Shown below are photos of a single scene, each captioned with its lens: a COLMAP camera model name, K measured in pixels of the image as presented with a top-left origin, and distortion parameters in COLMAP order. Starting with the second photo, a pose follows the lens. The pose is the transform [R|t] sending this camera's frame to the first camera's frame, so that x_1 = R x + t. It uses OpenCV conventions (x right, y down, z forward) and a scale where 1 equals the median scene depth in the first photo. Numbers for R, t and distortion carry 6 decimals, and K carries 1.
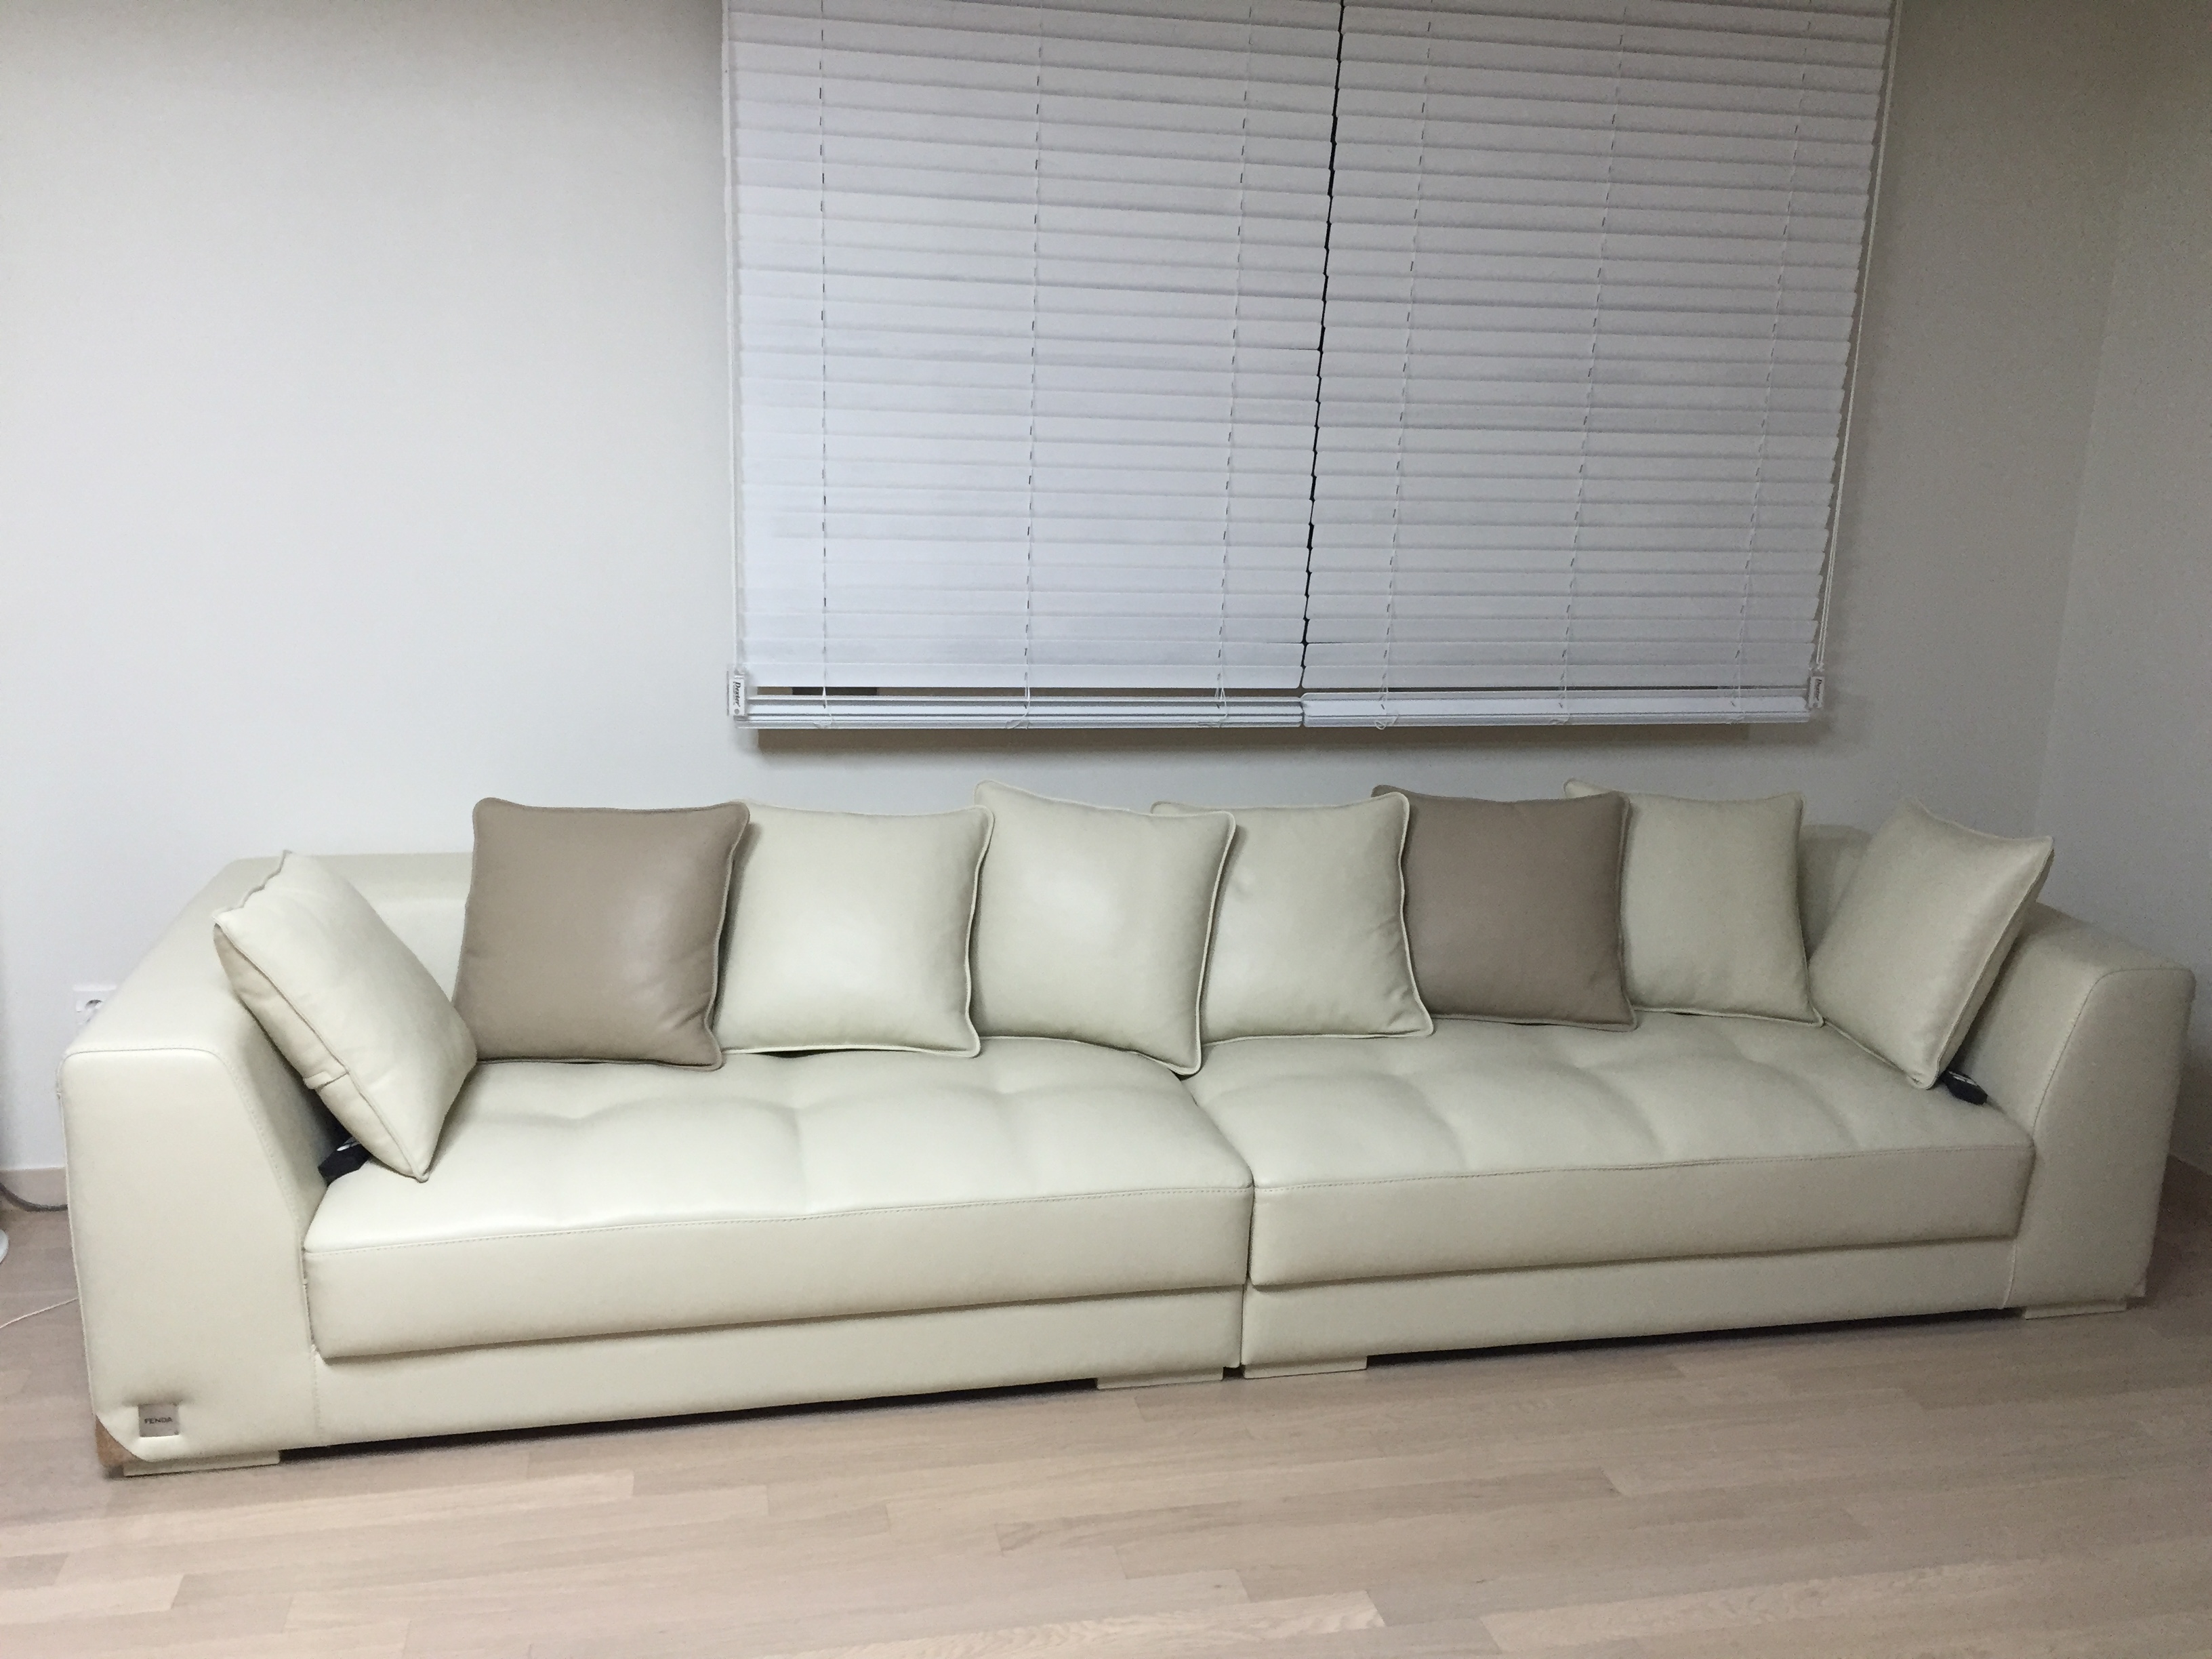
lens RADIAL K [[1895.9, 0, 1098.1], [0, 1895.9, 836.1], [0, 0, 1]] dist [0.049006, -0.049836]
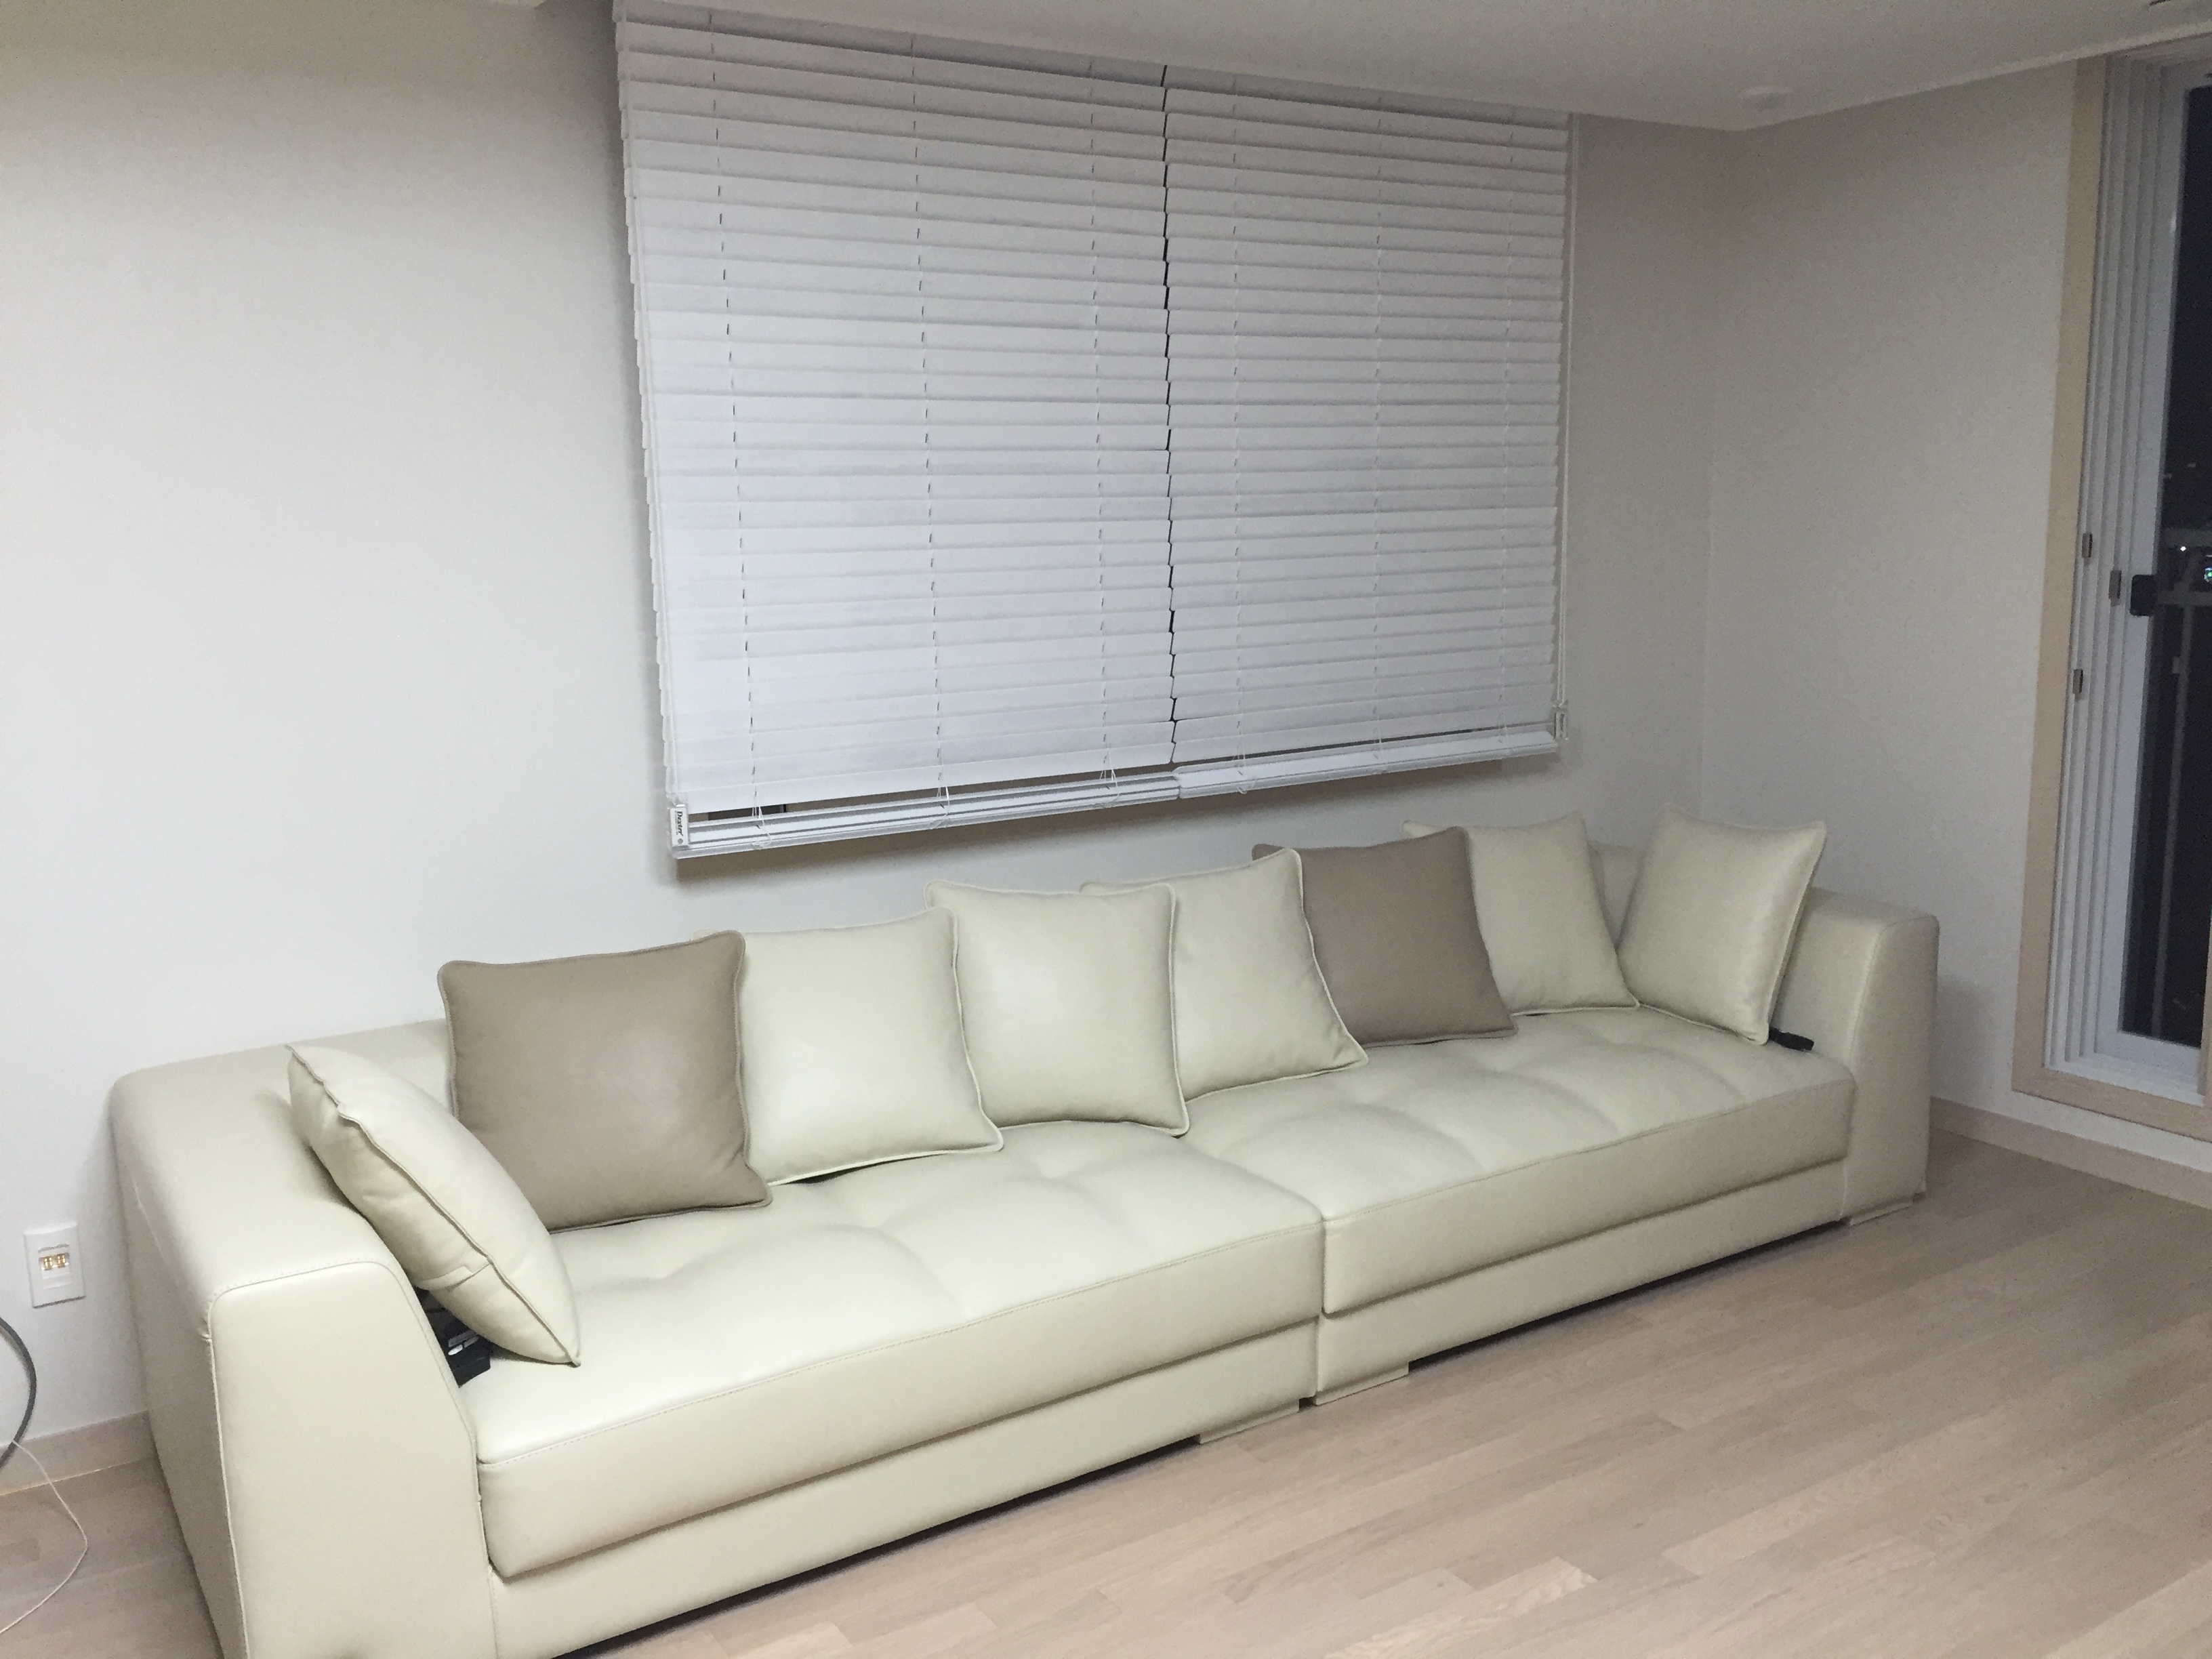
lens RADIAL K [[1895.9, 0, 1103.8], [0, 1895.9, 828.7], [0, 0, 1]] dist [0.049006, -0.049836]
pose [[0.937307, -0.108879, 0.331061, -0.317349], [0.125838, 0.991592, -0.030161, -0.015725], [-0.324993, 0.069930, 0.943127, 0.011882]]
